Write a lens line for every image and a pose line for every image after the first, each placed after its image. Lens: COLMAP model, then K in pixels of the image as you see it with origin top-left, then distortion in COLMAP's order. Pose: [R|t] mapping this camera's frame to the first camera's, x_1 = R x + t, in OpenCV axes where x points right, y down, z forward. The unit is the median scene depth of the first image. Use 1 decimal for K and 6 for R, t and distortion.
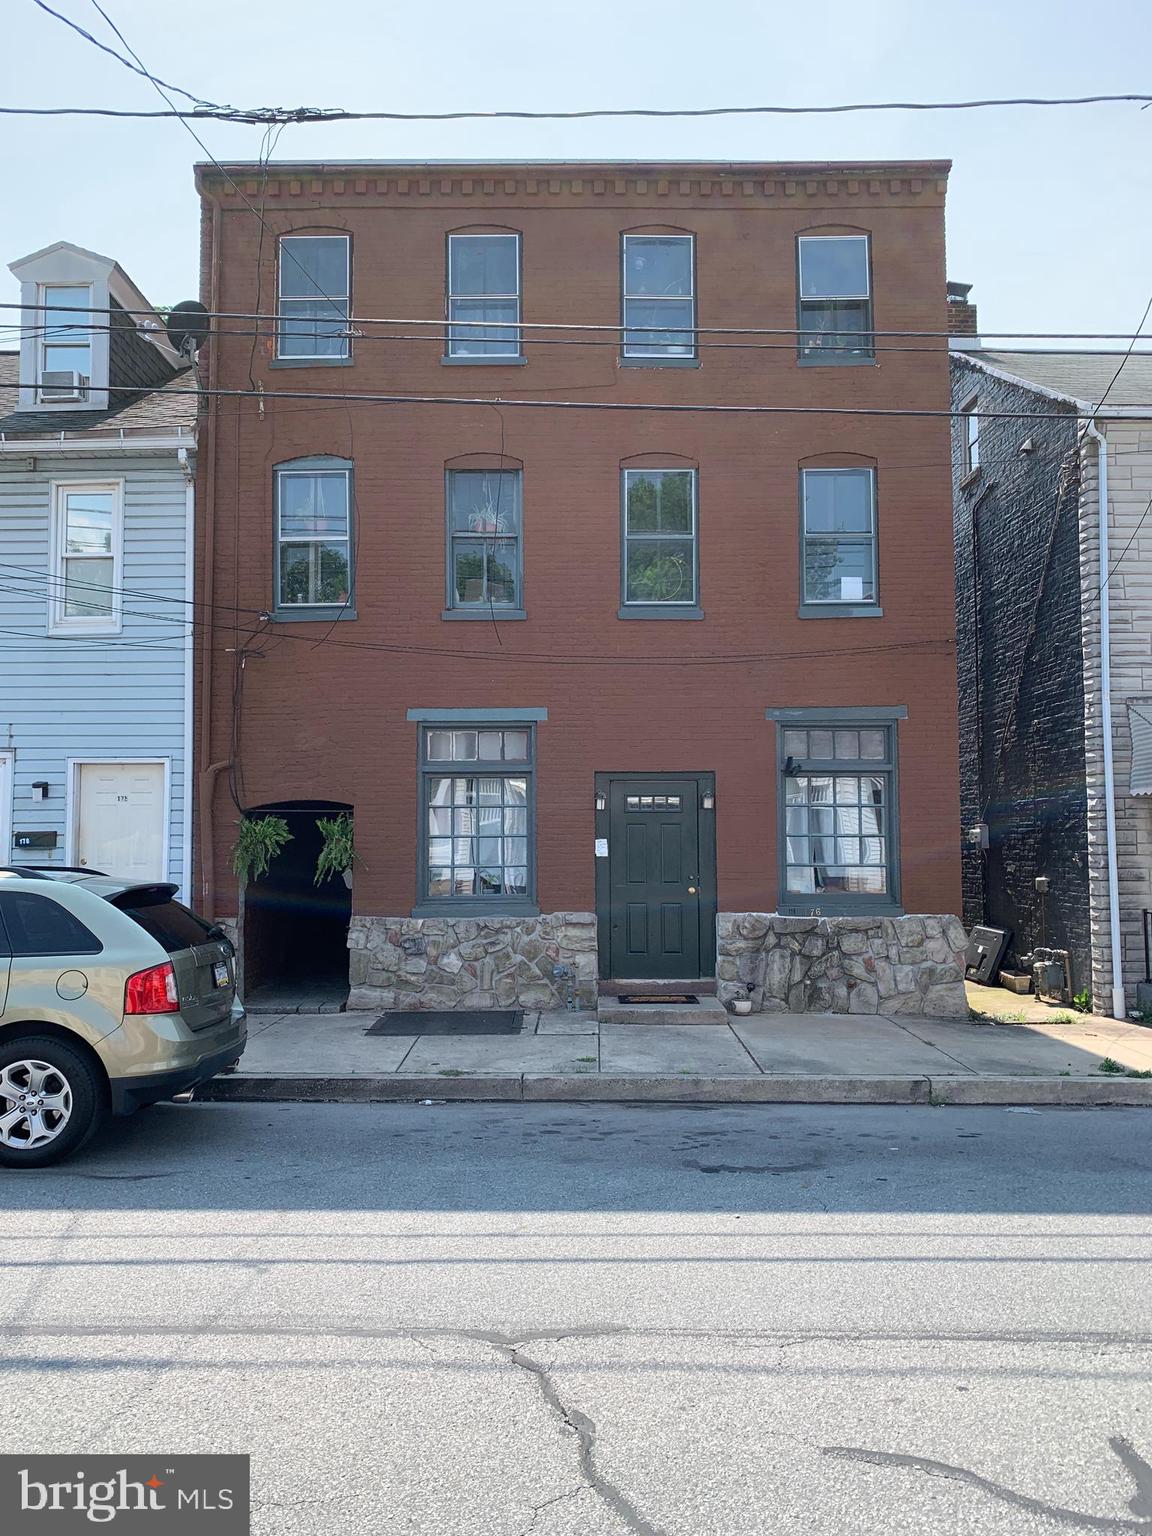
lens RADIAL K [[1187.5, 0, 578.9], [0, 1187.5, 765.5], [0, 0, 1]] dist [0.009101, -0.009555]
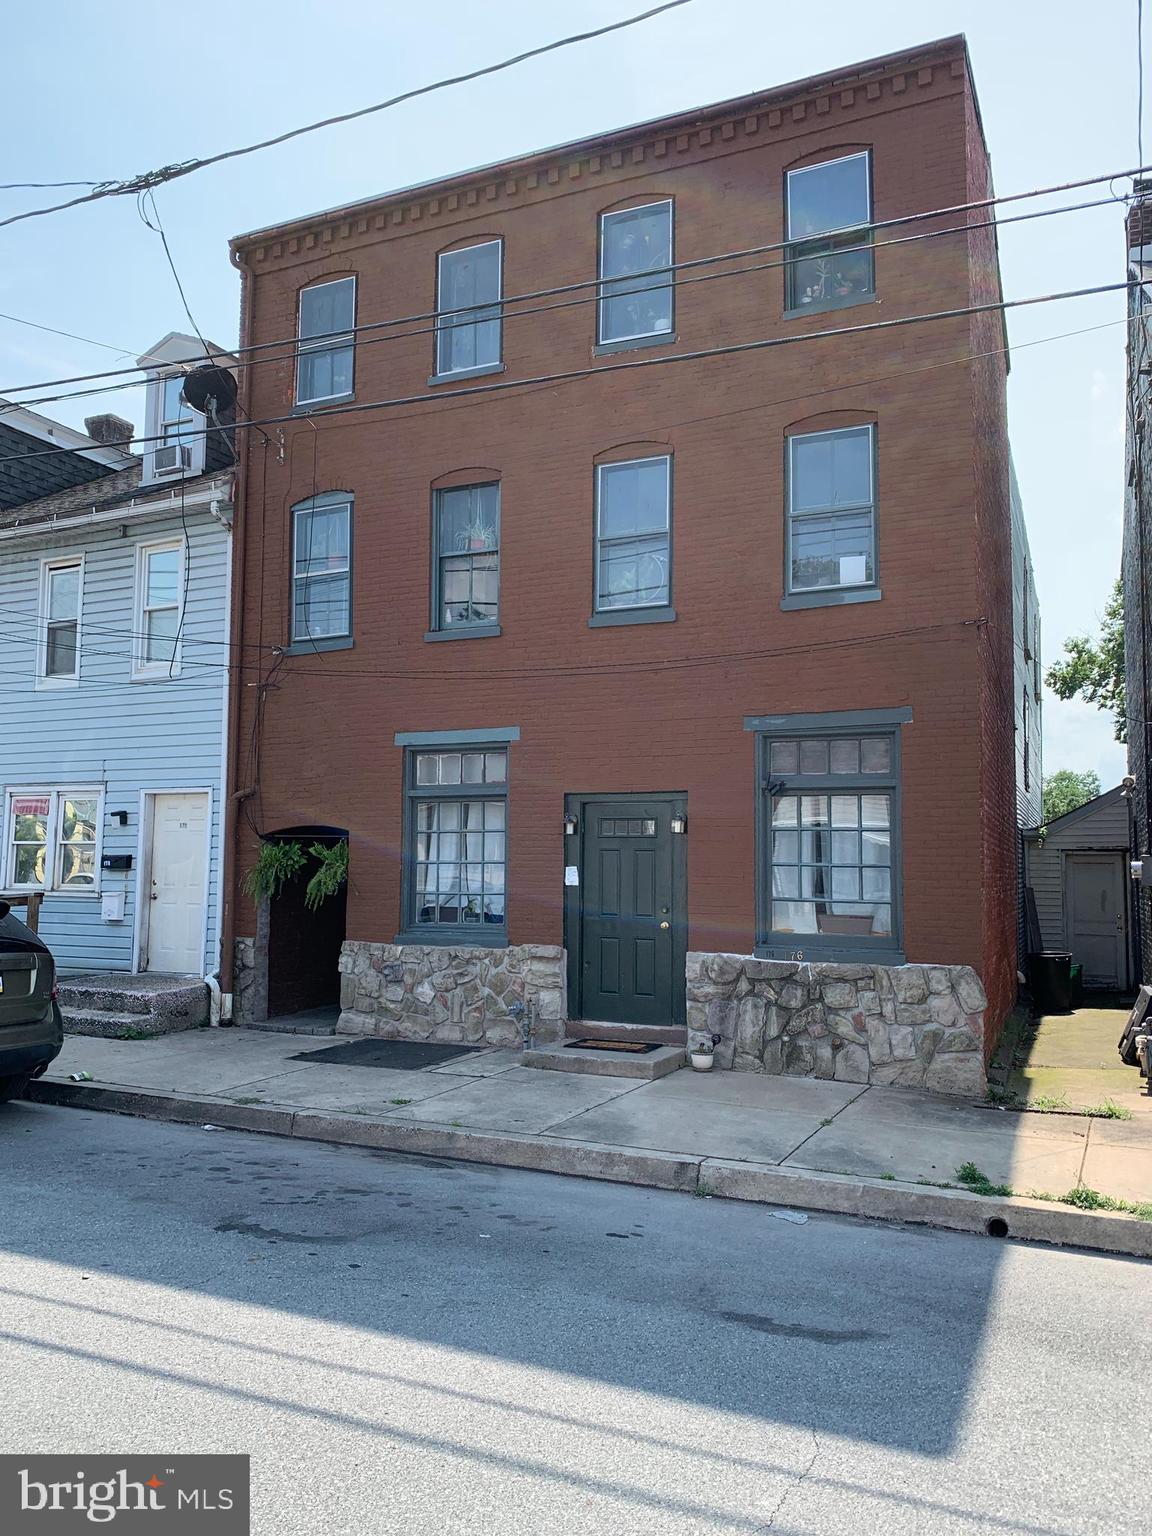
lens RADIAL K [[1187.5, 0, 576.0], [0, 1187.5, 770.9], [0, 0, 1]] dist [0.009101, -0.009555]
pose [[0.903701, -0.024691, -0.427452, 0.417915], [0.013575, 0.999486, -0.029033, 0.014516], [0.427949, 0.020434, 0.903572, 0.166579]]
